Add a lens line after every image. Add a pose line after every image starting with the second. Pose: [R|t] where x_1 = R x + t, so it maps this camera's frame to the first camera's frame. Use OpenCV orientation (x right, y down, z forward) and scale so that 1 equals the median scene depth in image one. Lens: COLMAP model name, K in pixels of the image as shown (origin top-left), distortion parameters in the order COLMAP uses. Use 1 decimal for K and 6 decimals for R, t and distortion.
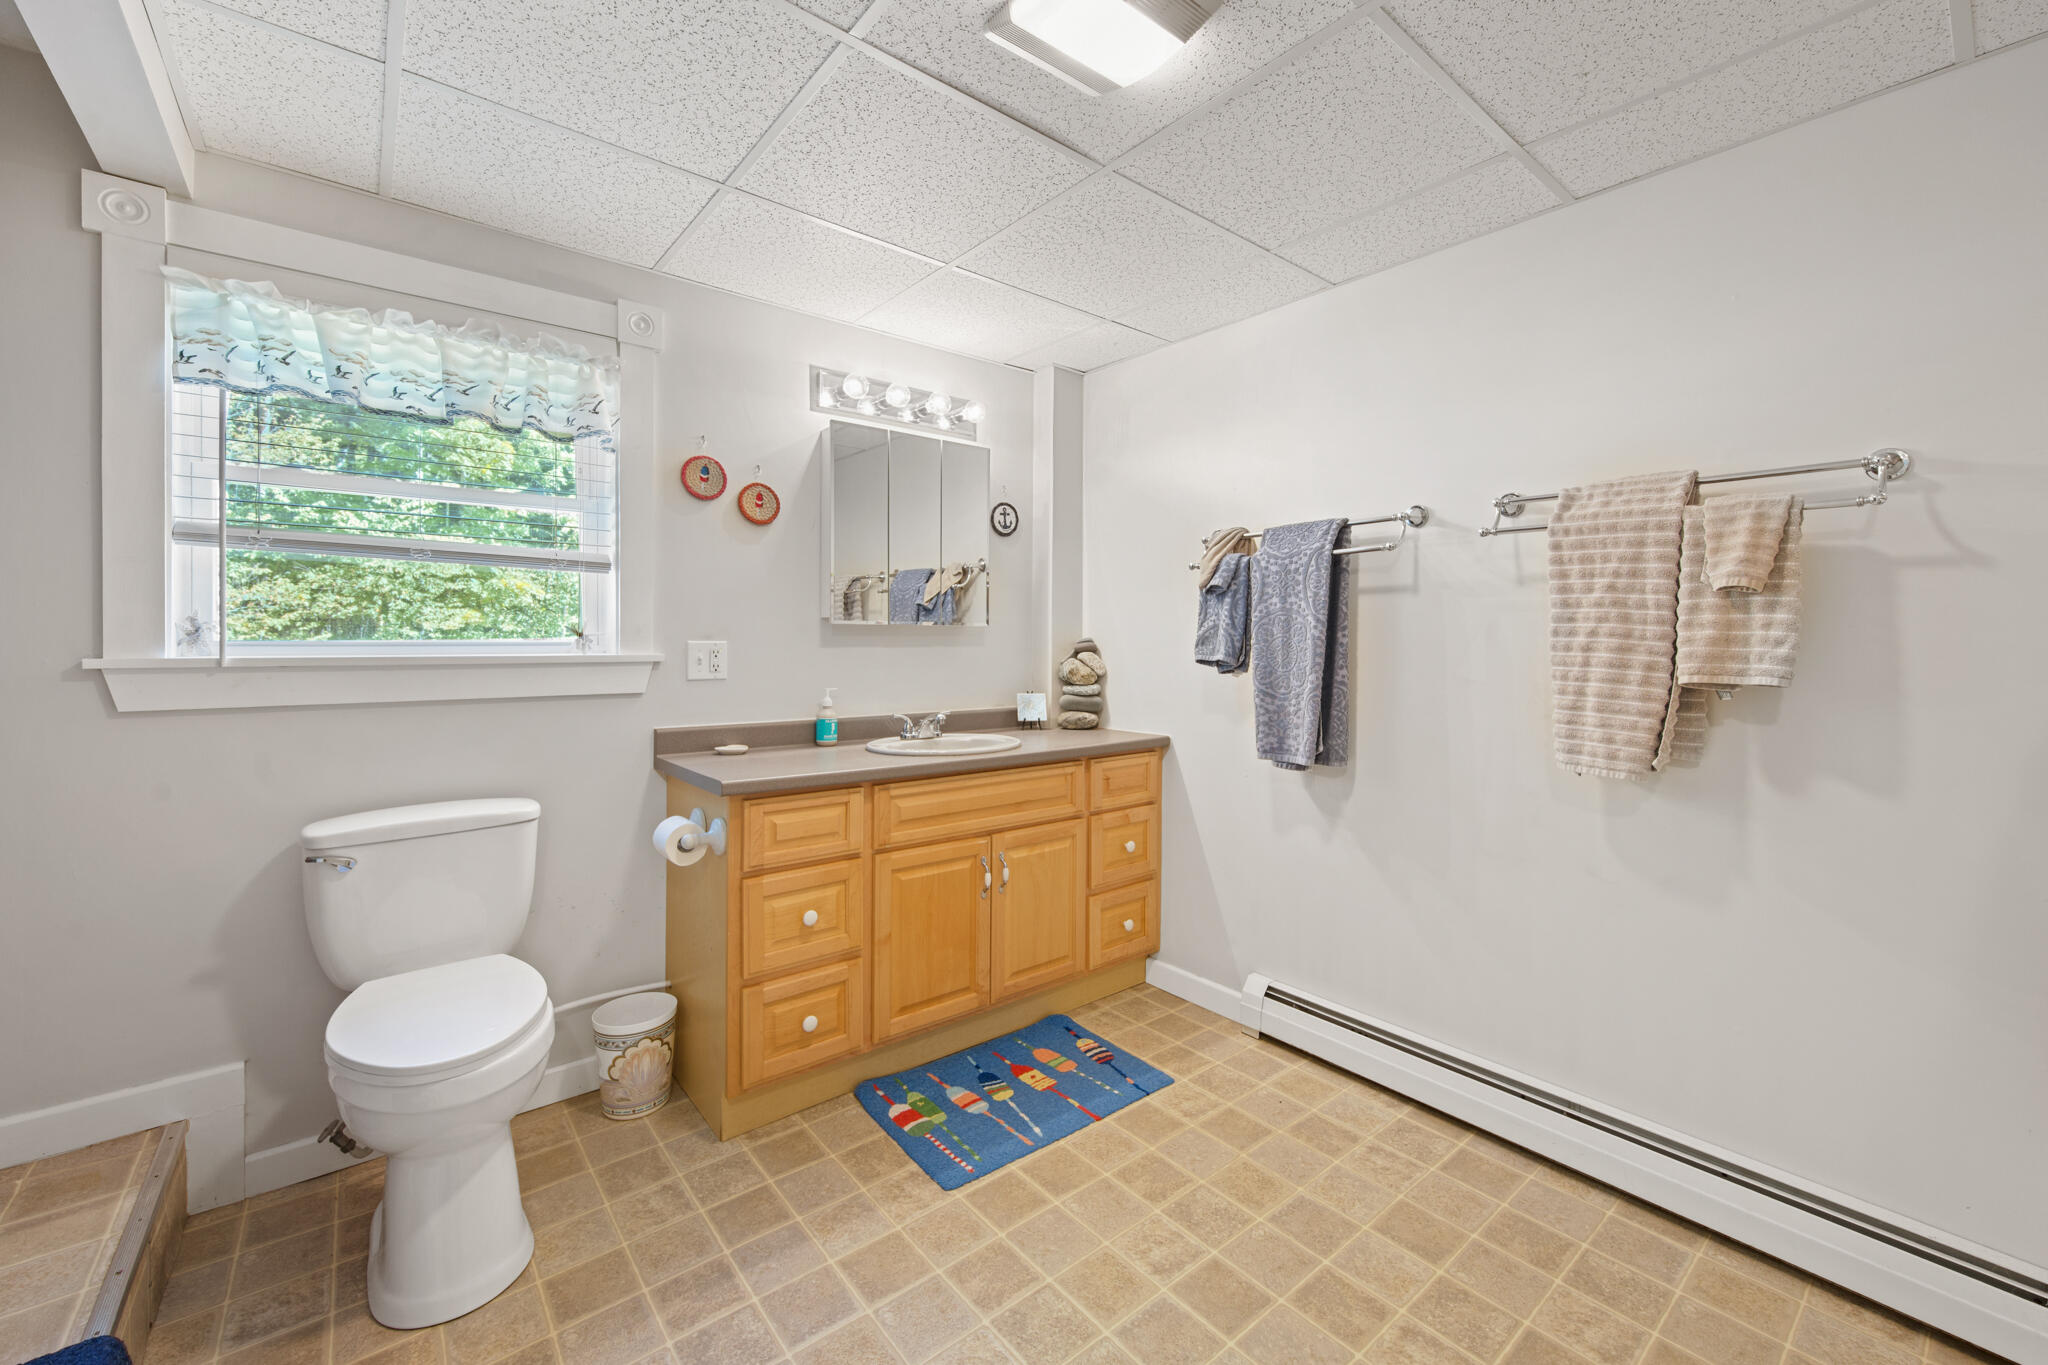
lens RADIAL K [[828.6, 0, 1029.3], [0, 828.6, 644.6], [0, 0, 1]] dist [-0.001856, -0.000016]
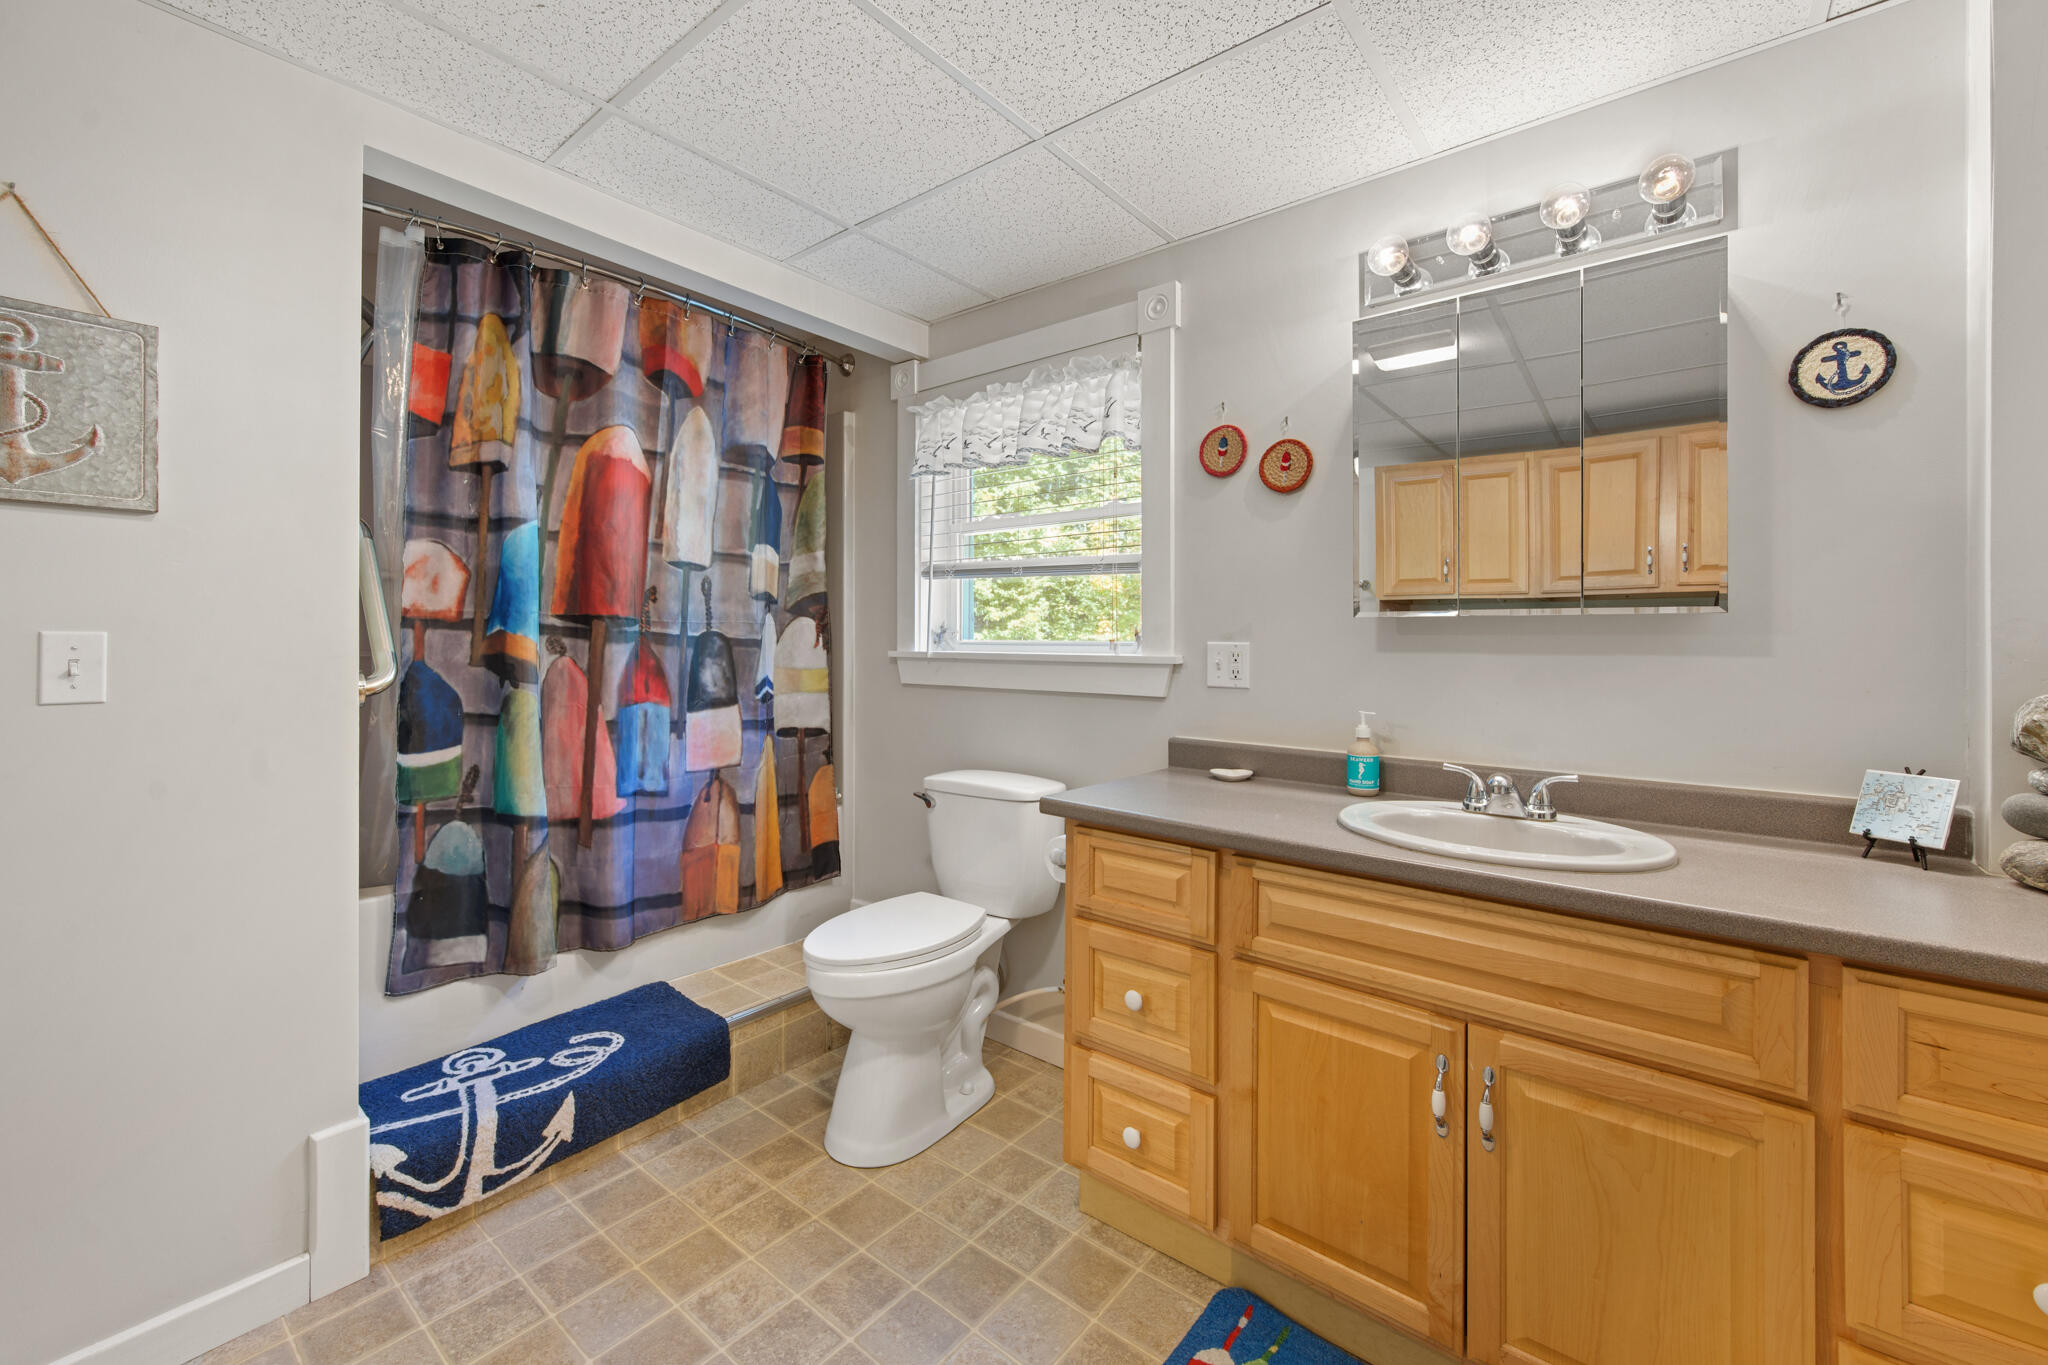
lens RADIAL K [[828.6, 0, 1023.8], [0, 828.6, 633.0], [0, 0, 1]] dist [-0.001856, -0.000016]
pose [[0.201024, -0.009438, -0.979541, 0.425001], [-0.009599, 0.999887, -0.011604, -0.001889], [0.979539, 0.011736, 0.200911, 0.664840]]
